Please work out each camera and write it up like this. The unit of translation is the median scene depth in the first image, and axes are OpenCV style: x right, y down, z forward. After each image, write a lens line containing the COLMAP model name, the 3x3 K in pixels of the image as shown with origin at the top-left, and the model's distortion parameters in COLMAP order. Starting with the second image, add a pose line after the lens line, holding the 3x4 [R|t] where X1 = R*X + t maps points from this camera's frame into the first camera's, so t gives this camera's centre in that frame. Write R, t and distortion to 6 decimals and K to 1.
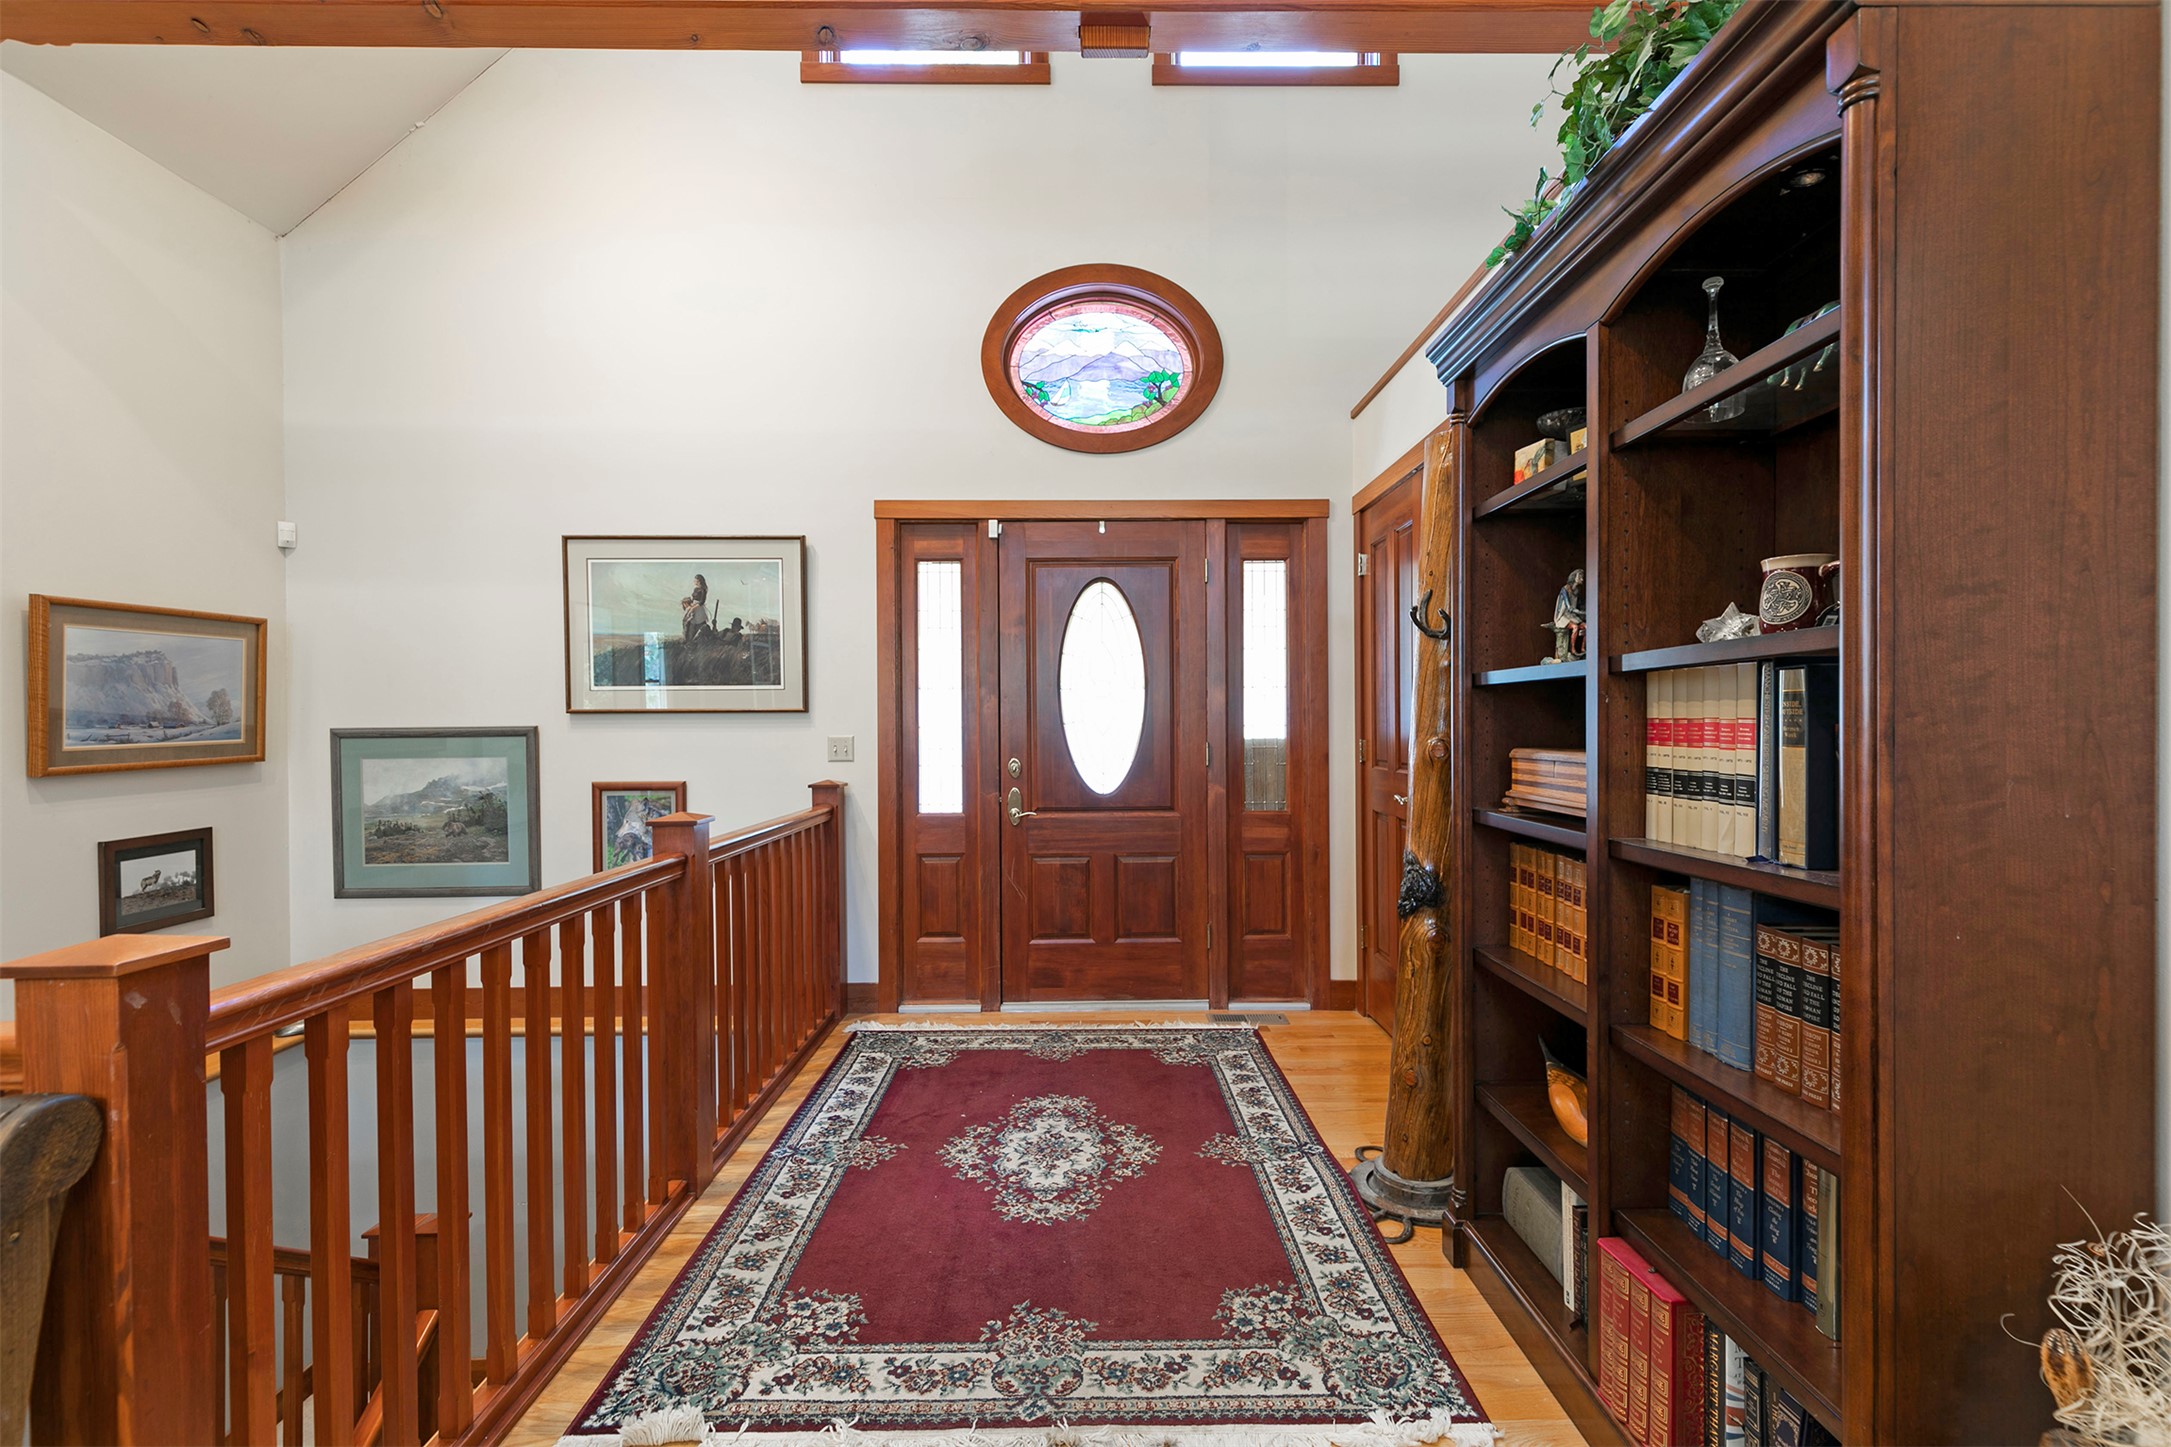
lens RADIAL K [[984.8, 0, 1086.2], [0, 984.8, 730.9], [0, 0, 1]] dist [0.008301, -0.000204]
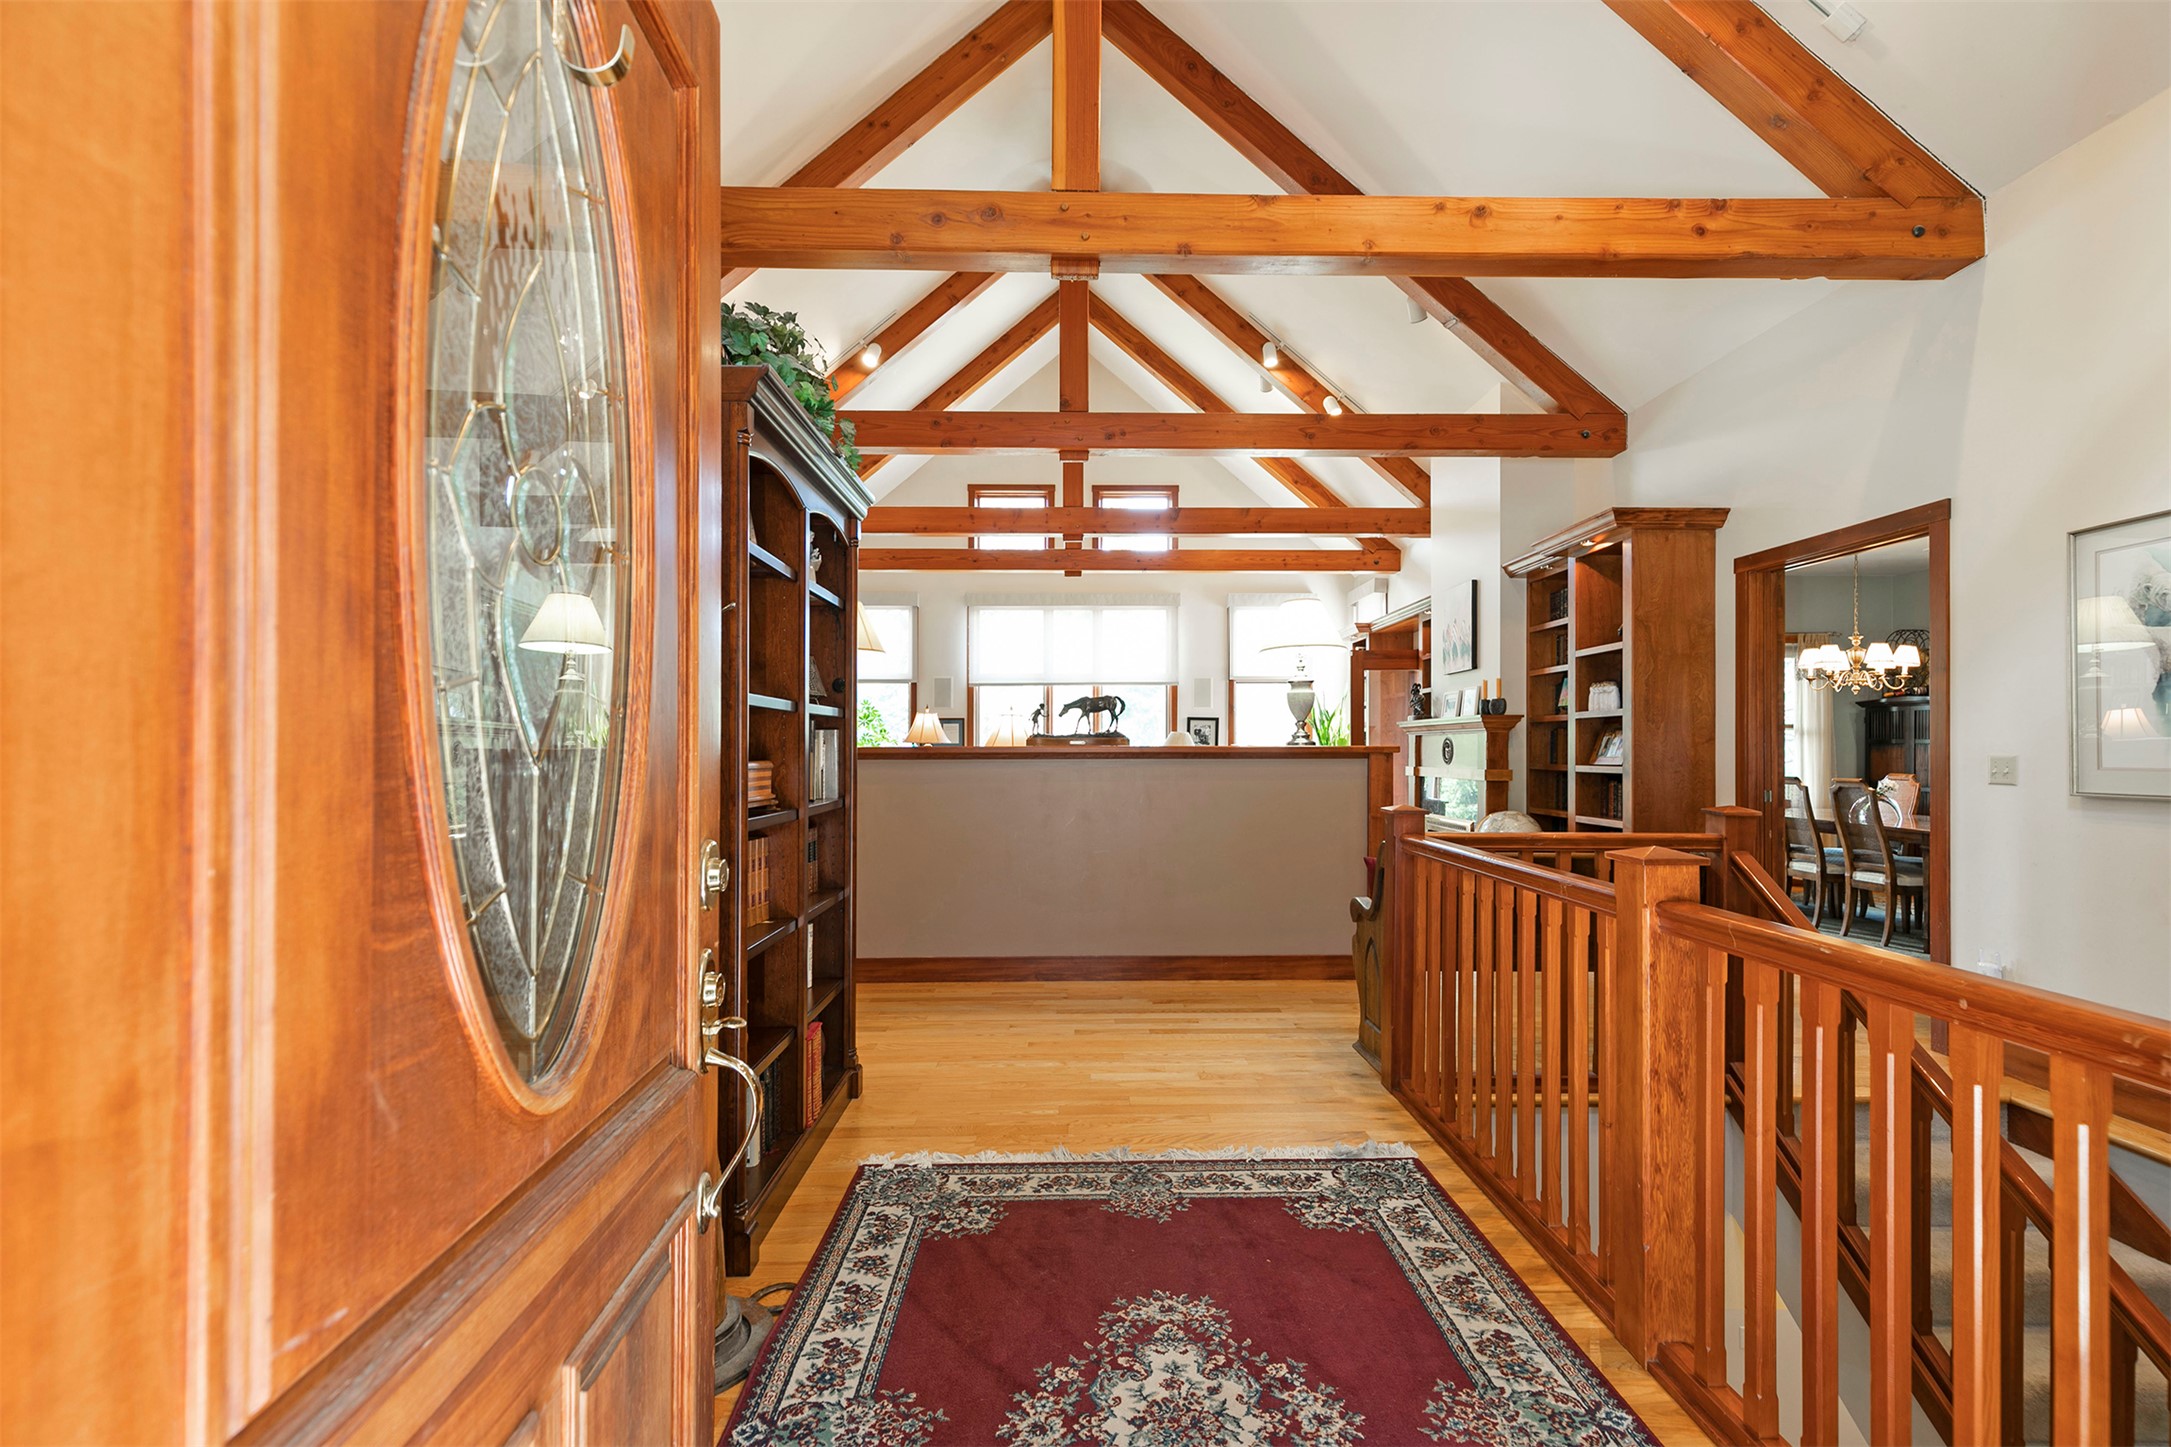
lens RADIAL K [[984.8, 0, 1087.4], [0, 984.8, 738.7], [0, 0, 1]] dist [0.008301, -0.000204]
pose [[-0.999937, 0.009037, -0.006730, 0.028499], [0.009059, 0.999954, -0.003262, 0.000155], [0.006701, -0.003322, -0.999972, 2.060773]]
